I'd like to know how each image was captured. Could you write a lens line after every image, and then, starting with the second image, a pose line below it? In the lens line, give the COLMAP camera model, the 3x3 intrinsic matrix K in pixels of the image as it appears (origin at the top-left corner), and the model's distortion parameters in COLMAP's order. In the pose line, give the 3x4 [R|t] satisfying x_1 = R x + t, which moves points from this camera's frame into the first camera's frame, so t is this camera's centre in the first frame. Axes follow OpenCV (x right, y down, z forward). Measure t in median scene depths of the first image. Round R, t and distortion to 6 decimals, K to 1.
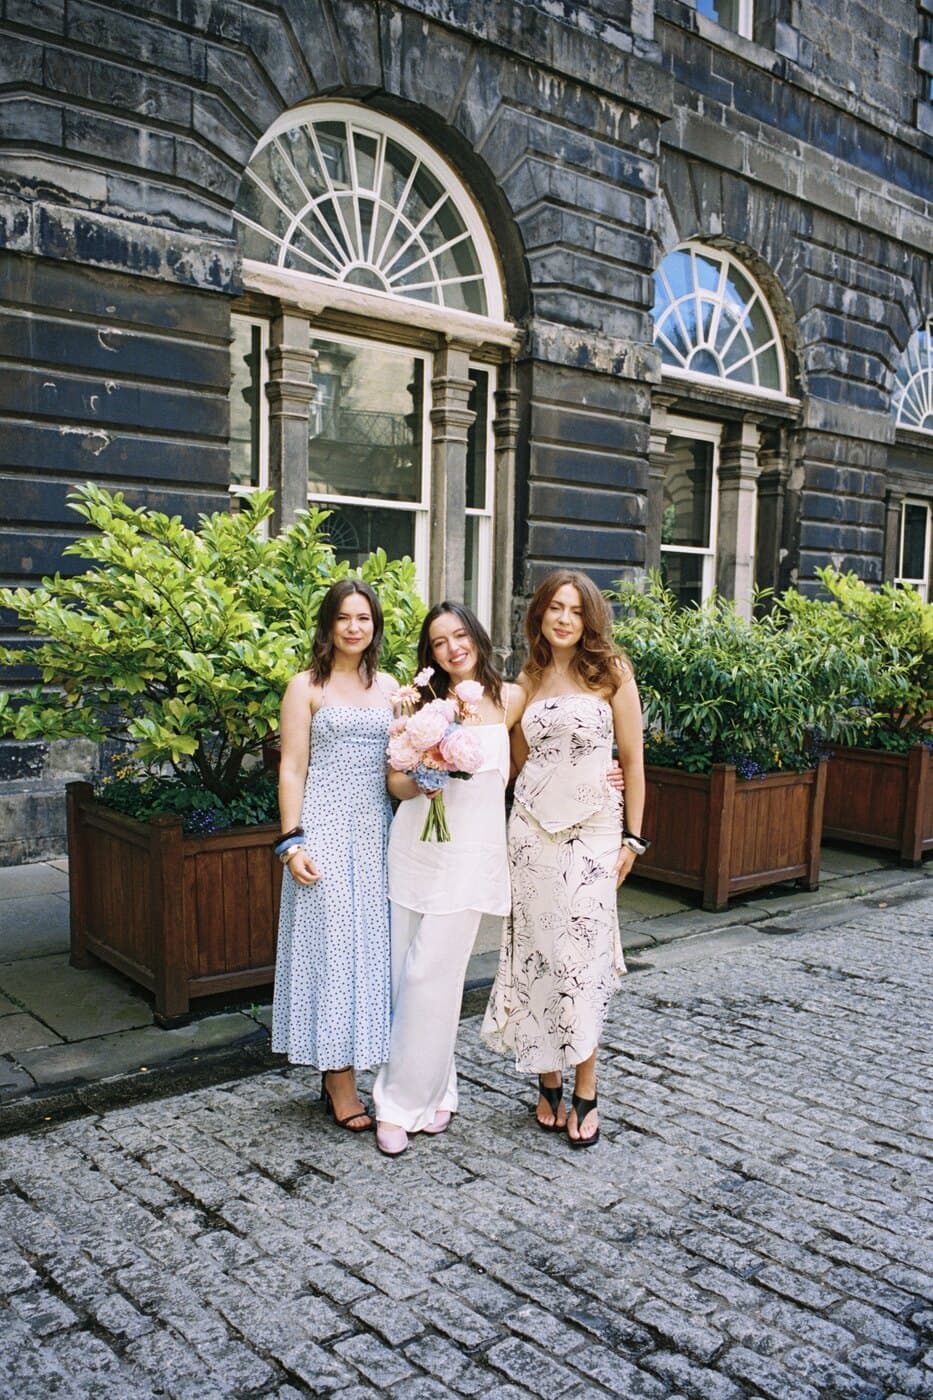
lens RADIAL K [[1194.6, 0, 445.6], [0, 1194.6, 745.6], [0, 0, 1]] dist [-0.014906, -0.019250]
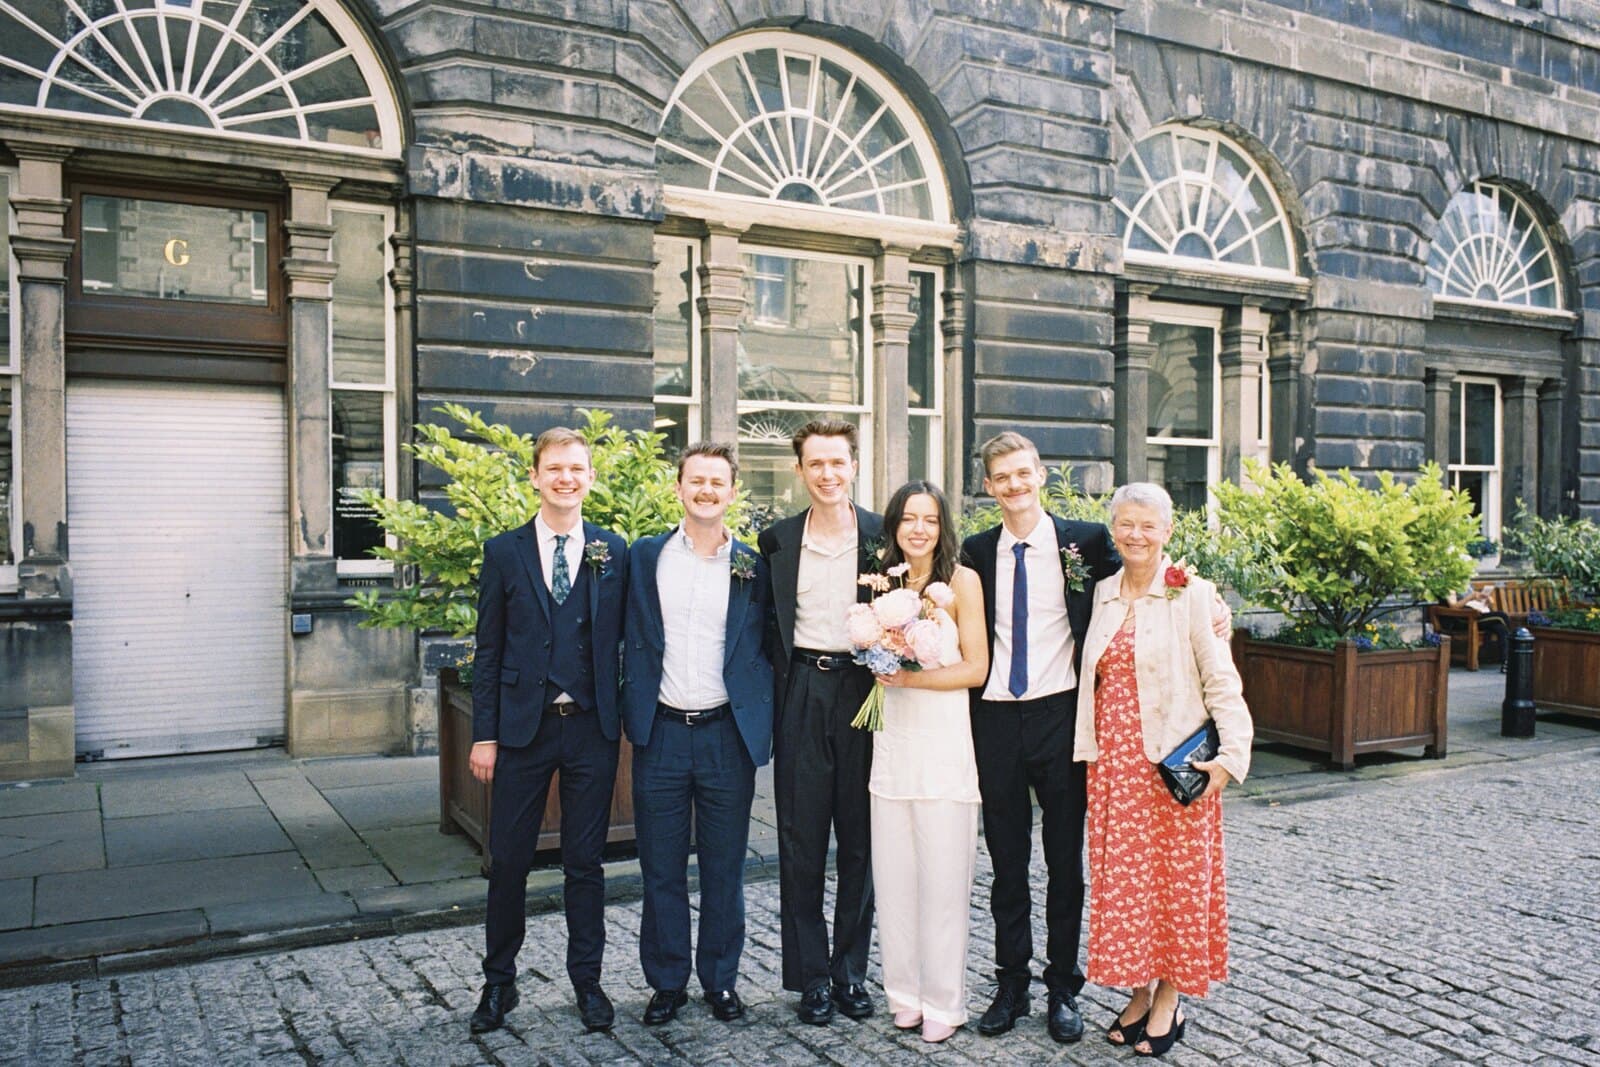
lens RADIAL K [[1365.3, 0, 845.8], [0, 1365.3, 559.2], [0, 0, 1]] dist [-0.014906, -0.019250]
pose [[0.985576, -0.014550, -0.168605, 0.197458], [0.001121, 0.996836, -0.079473, 0.021355], [0.169228, 0.078138, 0.982475, -0.151640]]
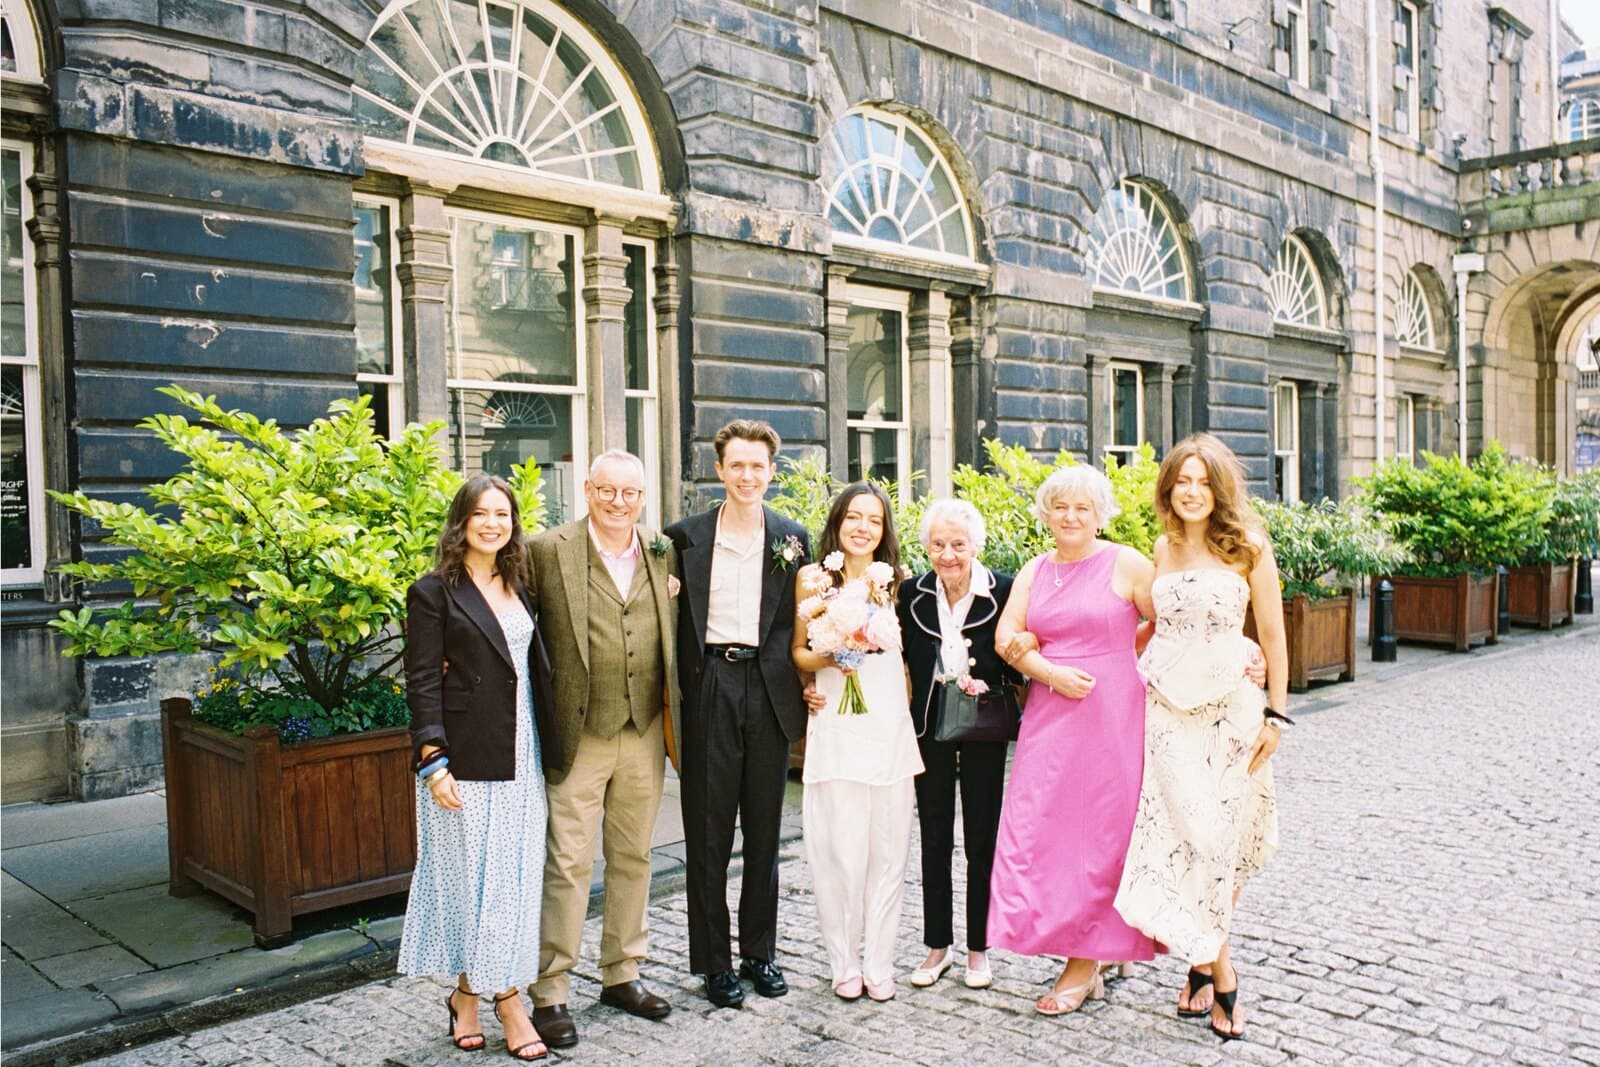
lens RADIAL K [[1365.3, 0, 843.8], [0, 1365.3, 556.3], [0, 0, 1]] dist [-0.014906, -0.019250]
pose [[0.991437, -0.040292, 0.124214, 0.061784], [0.048099, 0.997009, -0.060503, 0.006134], [-0.121404, 0.065959, 0.990409, -0.096520]]
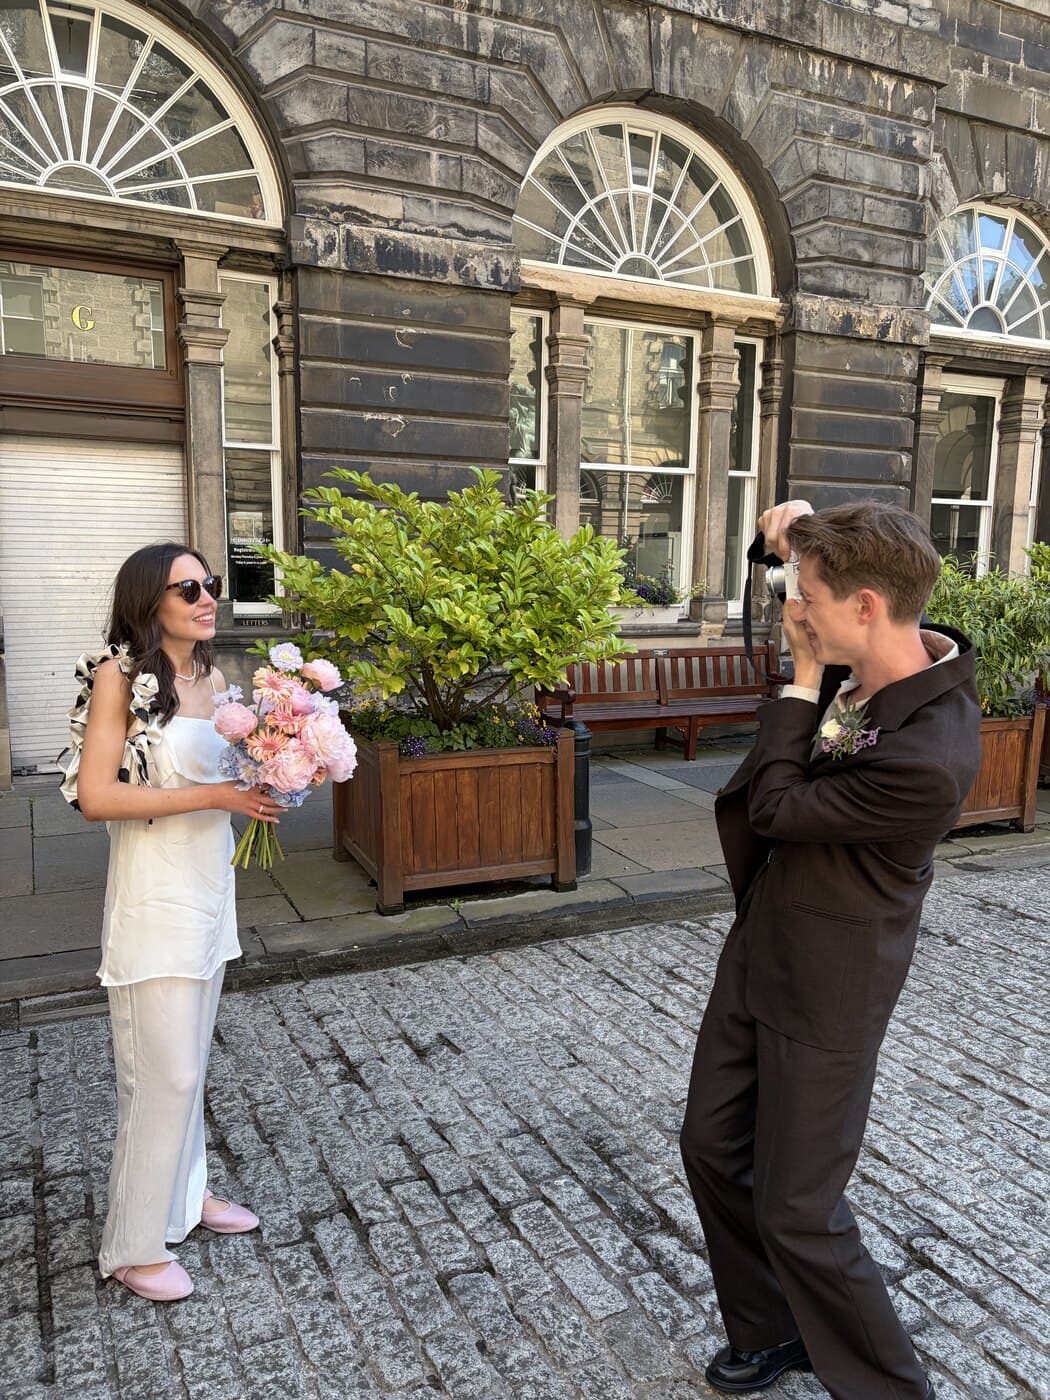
lens RADIAL K [[1041.3, 0, 523.7], [0, 1041.3, 713.3], [0, 0, 1]] dist [0.032848, -0.028500]
pose [[0.969385, 0.029200, -0.243802, 0.095795], [-0.020510, 0.999063, 0.038104, -0.008022], [0.244687, -0.031937, 0.969076, 0.002851]]
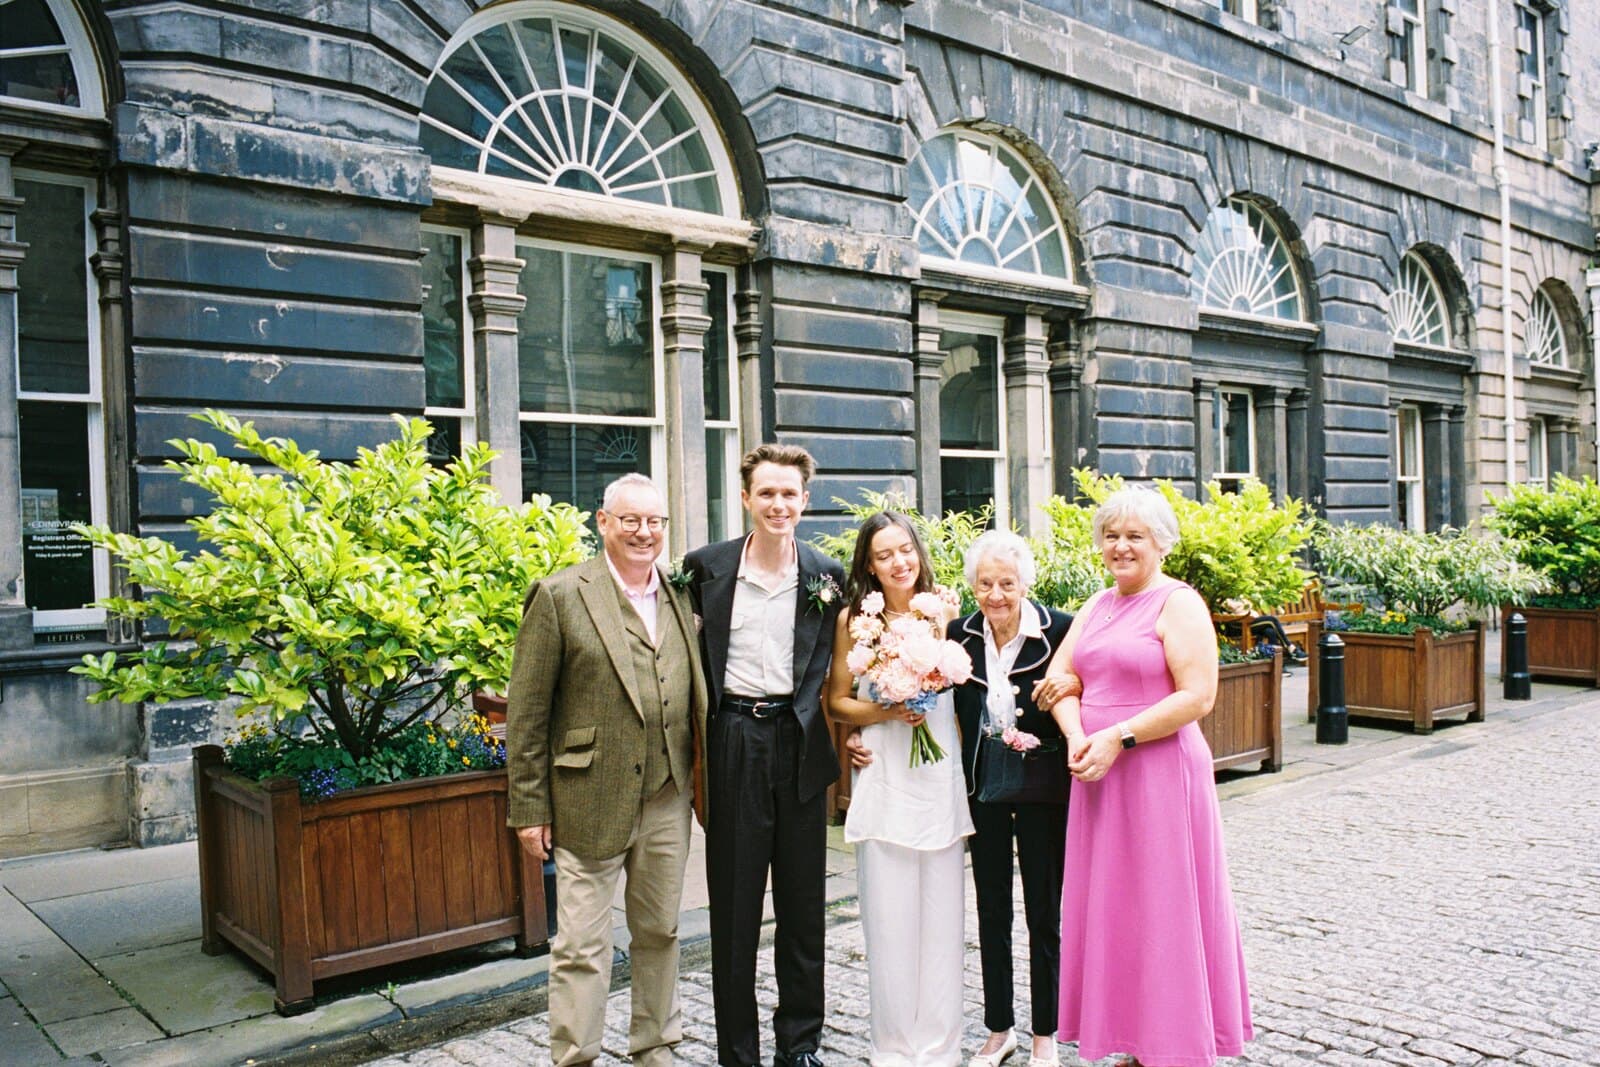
lens RADIAL K [[1365.3, 0, 858.5], [0, 1365.3, 560.4], [0, 0, 1]] dist [-0.014906, -0.019250]
pose [[0.997666, -0.045443, 0.050974, 0.096338], [0.049678, 0.995129, -0.085146, 0.002099], [-0.046857, 0.087480, 0.995064, -0.043053]]
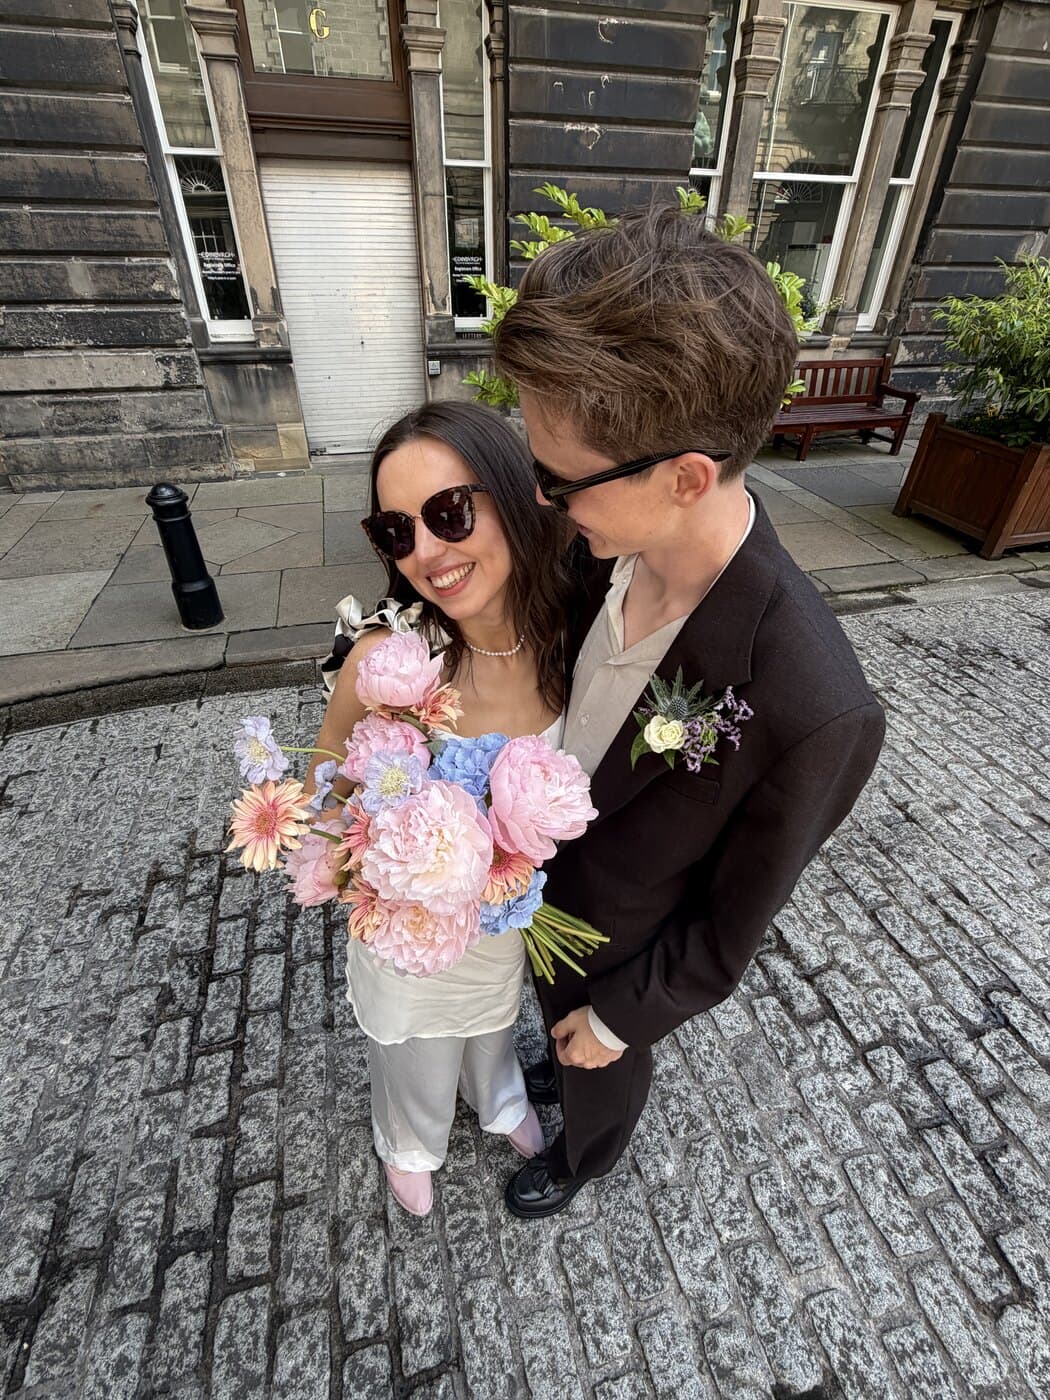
lens RADIAL K [[637.7, 0, 524.2], [0, 637.7, 692.4], [0, 0, 1]] dist [-0.001882, 0.000467]
pose [[0.907736, 0.230793, -0.350358, 0.033230], [-0.037934, 0.876824, 0.479312, -0.046401], [0.417824, -0.421798, 0.804680, 0.125399]]
